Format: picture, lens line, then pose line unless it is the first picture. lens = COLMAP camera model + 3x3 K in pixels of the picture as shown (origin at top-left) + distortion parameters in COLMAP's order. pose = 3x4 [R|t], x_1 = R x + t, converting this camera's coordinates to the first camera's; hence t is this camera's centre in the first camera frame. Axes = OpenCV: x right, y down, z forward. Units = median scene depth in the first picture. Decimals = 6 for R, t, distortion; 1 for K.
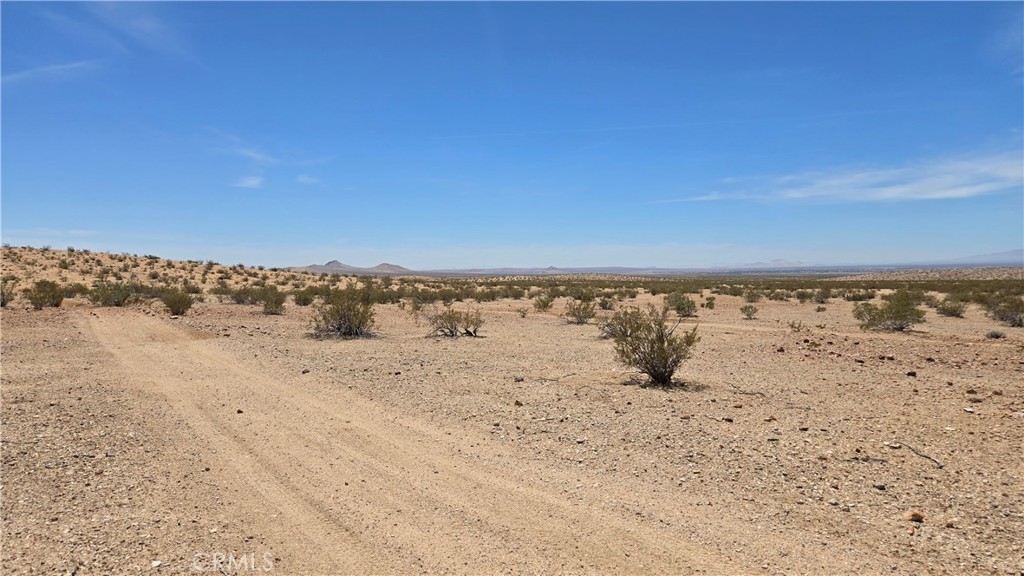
lens RADIAL K [[686.4, 0, 510.3], [0, 686.4, 295.3], [0, 0, 1]] dist [0.088262, -0.071064]
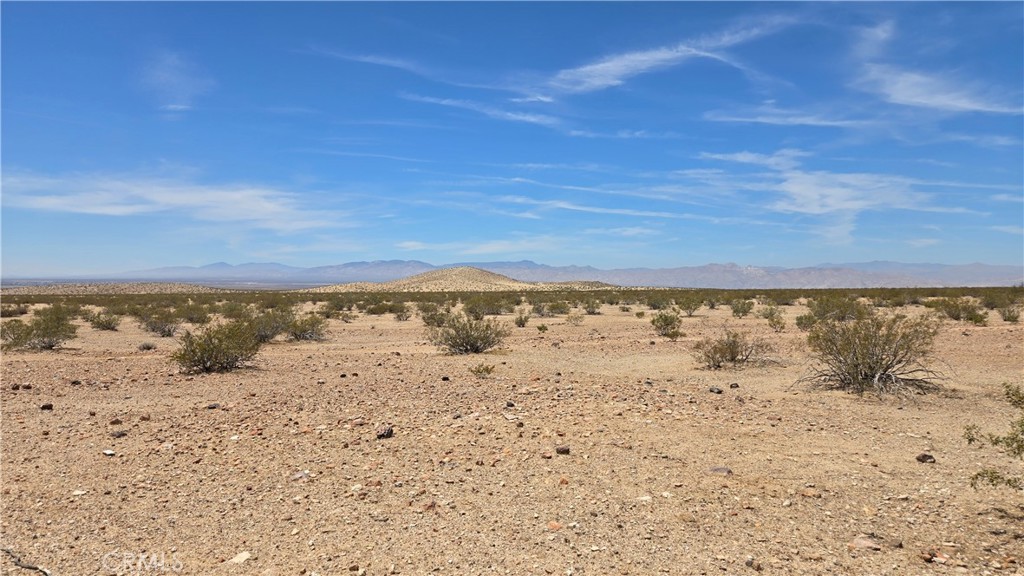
lens RADIAL K [[682.5, 0, 506.2], [0, 682.5, 277.8], [0, 0, 1]] dist [0.082086, -0.068690]
pose [[0.472418, 0.018527, 0.881180, 0.122091], [0.021406, 0.999243, -0.032486, 0.002473], [-0.881115, 0.034210, 0.471663, 0.168004]]
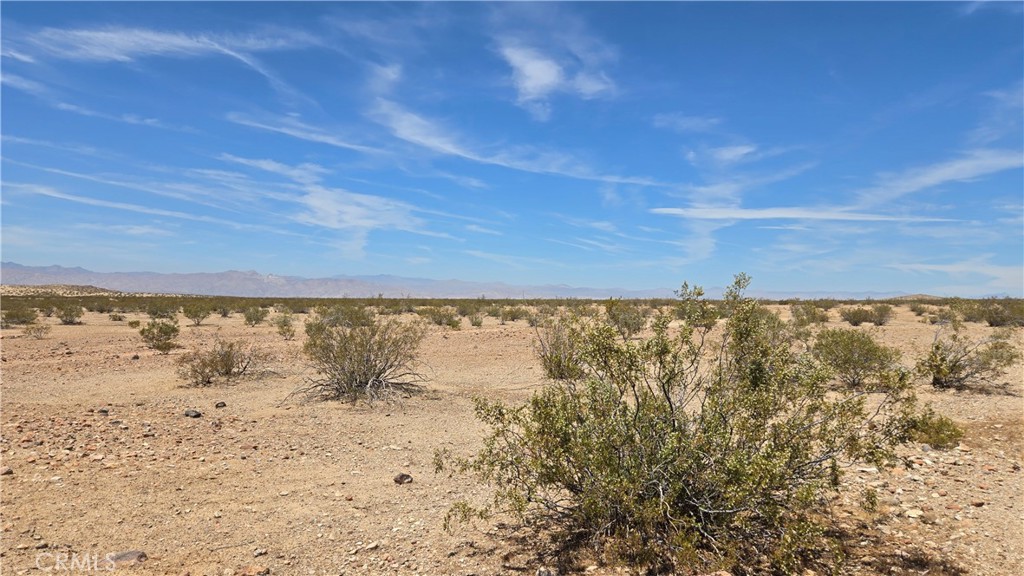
lens RADIAL K [[682.5, 0, 506.2], [0, 682.5, 277.8], [0, 0, 1]] dist [0.082086, -0.068690]
pose [[-0.175881, 0.035492, 0.983771, 0.274748], [0.009813, 0.999363, -0.034300, 0.010455], [-0.984362, 0.003621, -0.176117, 0.154335]]
